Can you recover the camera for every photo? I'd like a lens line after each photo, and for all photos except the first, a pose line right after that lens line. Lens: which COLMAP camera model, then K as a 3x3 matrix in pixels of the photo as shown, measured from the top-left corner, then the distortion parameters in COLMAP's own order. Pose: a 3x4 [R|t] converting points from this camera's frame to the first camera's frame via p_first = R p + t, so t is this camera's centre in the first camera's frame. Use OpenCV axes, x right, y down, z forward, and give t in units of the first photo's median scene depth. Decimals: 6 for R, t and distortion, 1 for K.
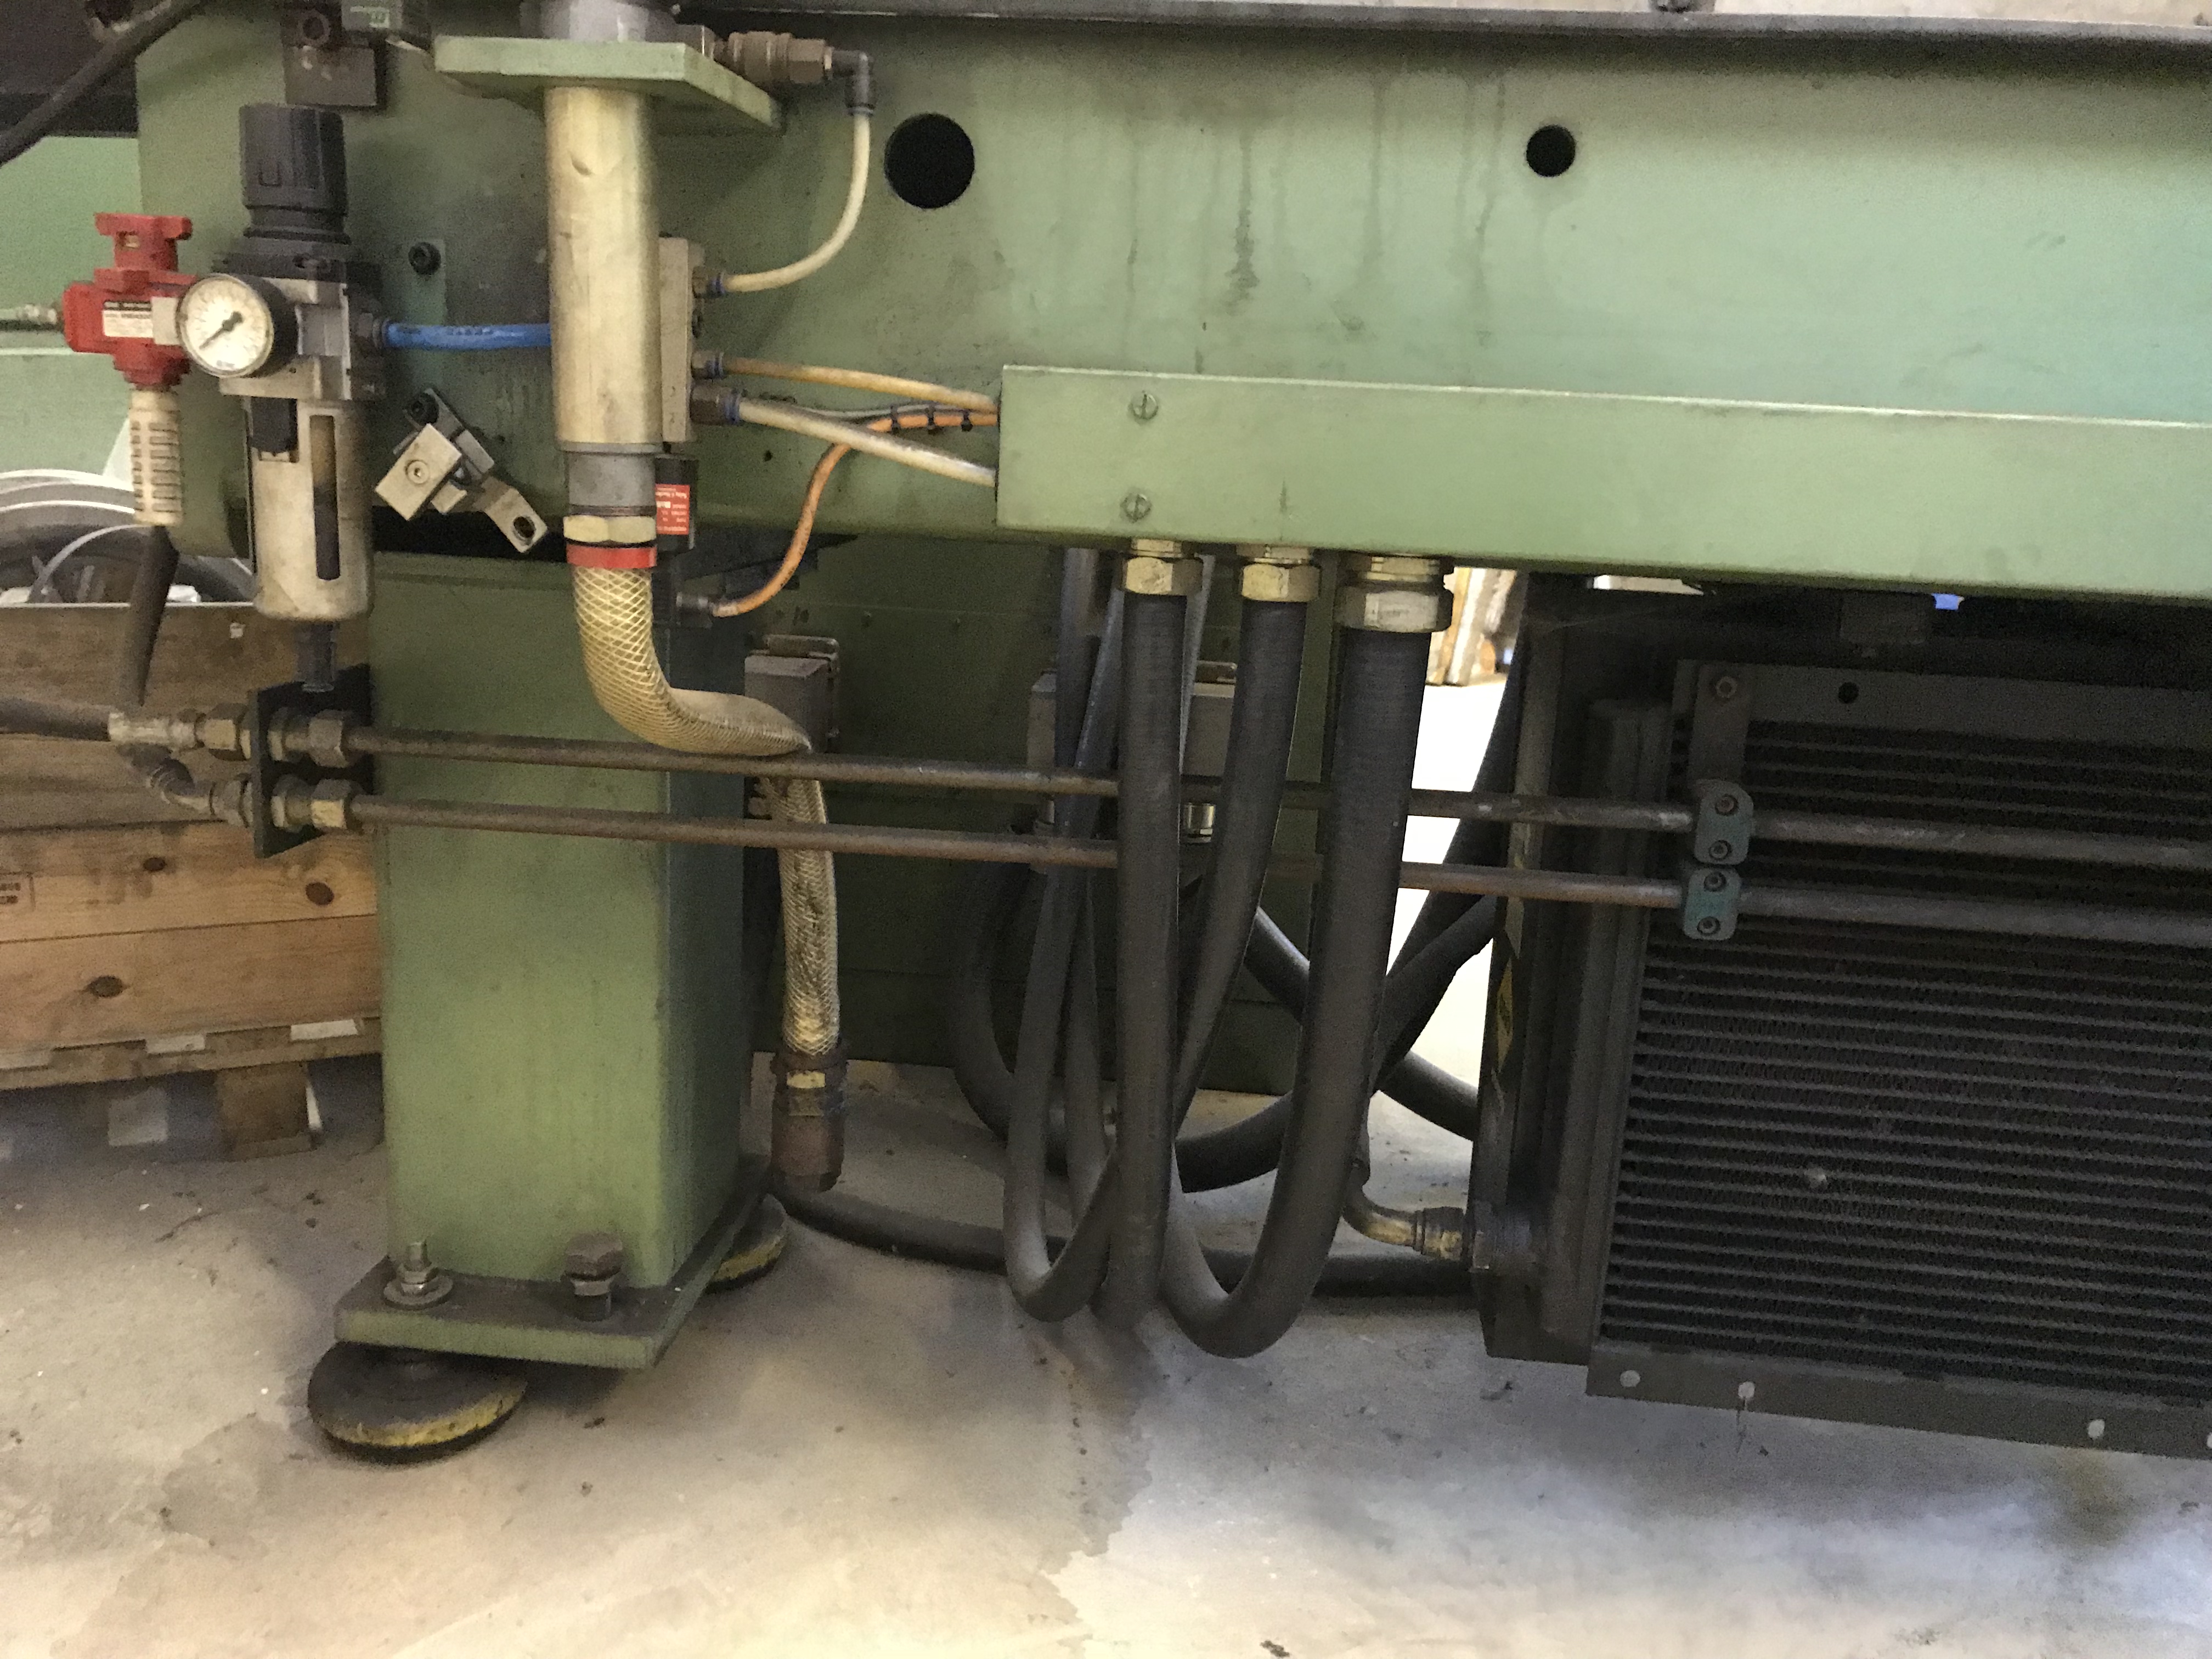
lens RADIAL K [[1865.4, 0, 1106.0], [0, 1865.4, 829.5], [0, 0, 1]] dist [-0.066564, 0.101203]
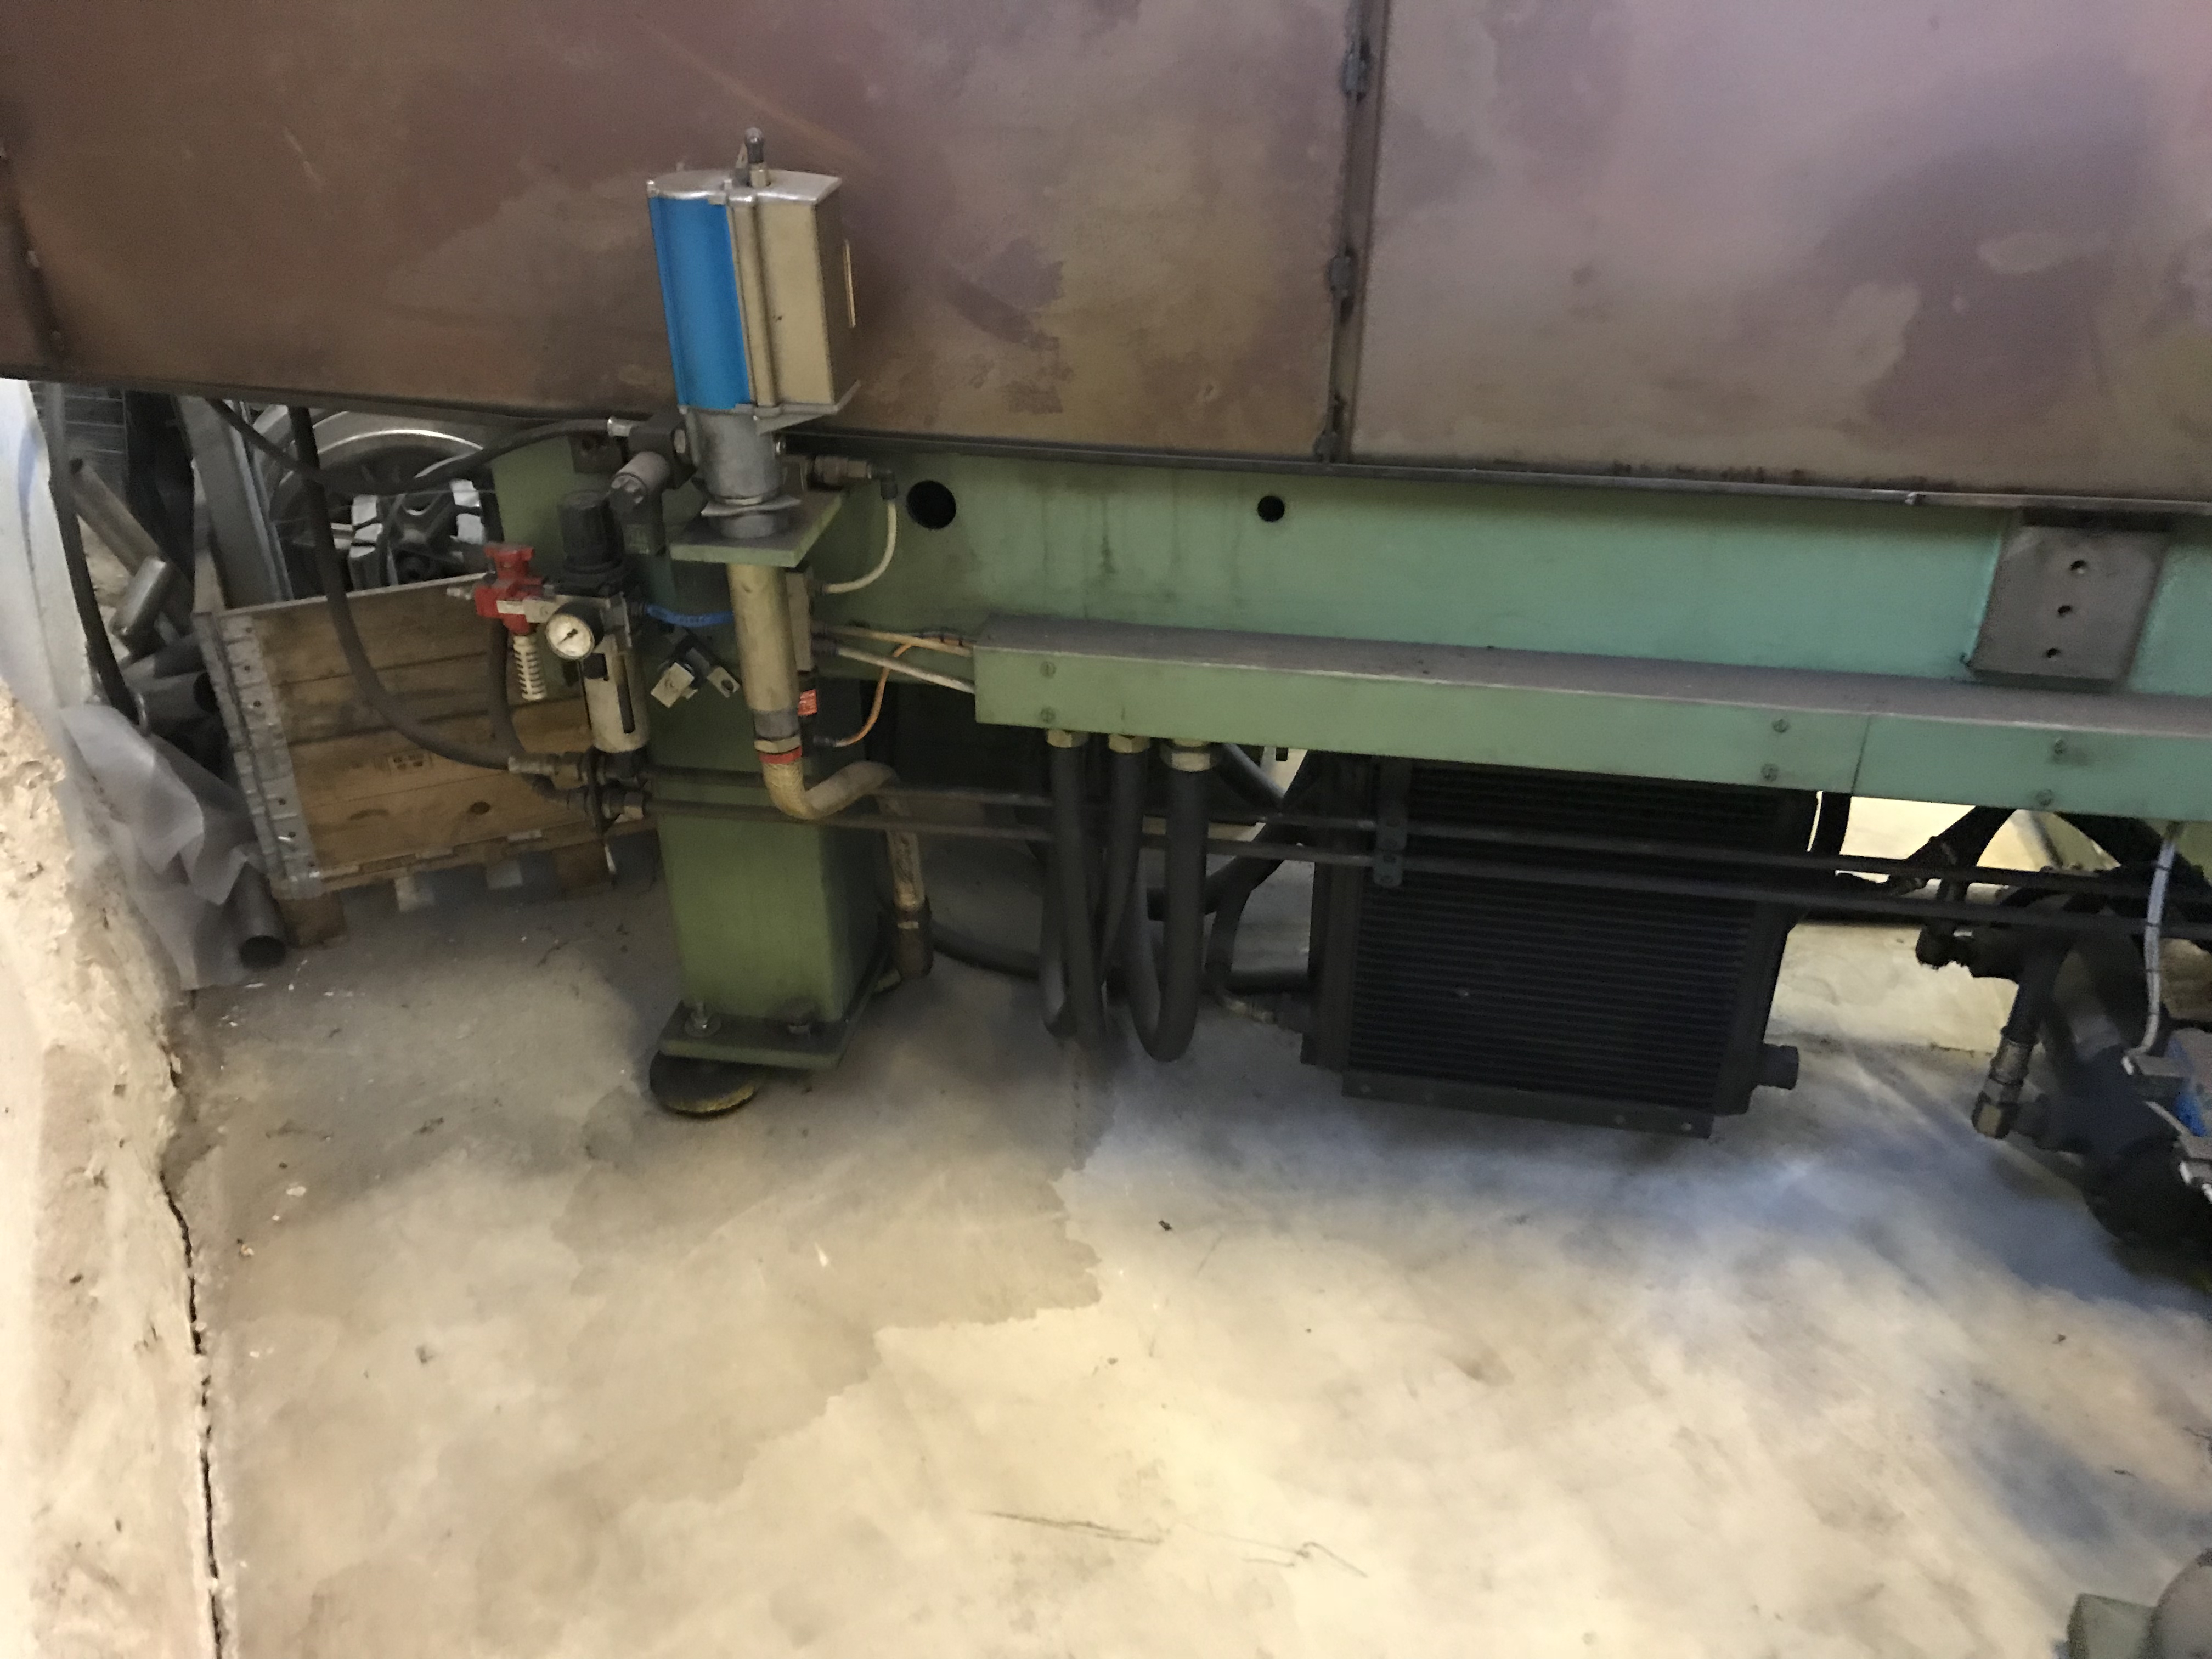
lens RADIAL K [[1819.5, 0, 1106.0], [0, 1819.5, 829.5], [0, 0, 1]] dist [-0.004096, 0.007199]
pose [[0.996102, -0.009131, -0.087739, 0.189500], [0.035876, 0.950587, 0.308380, -0.505200], [0.080588, -0.310325, 0.947208, -0.632577]]
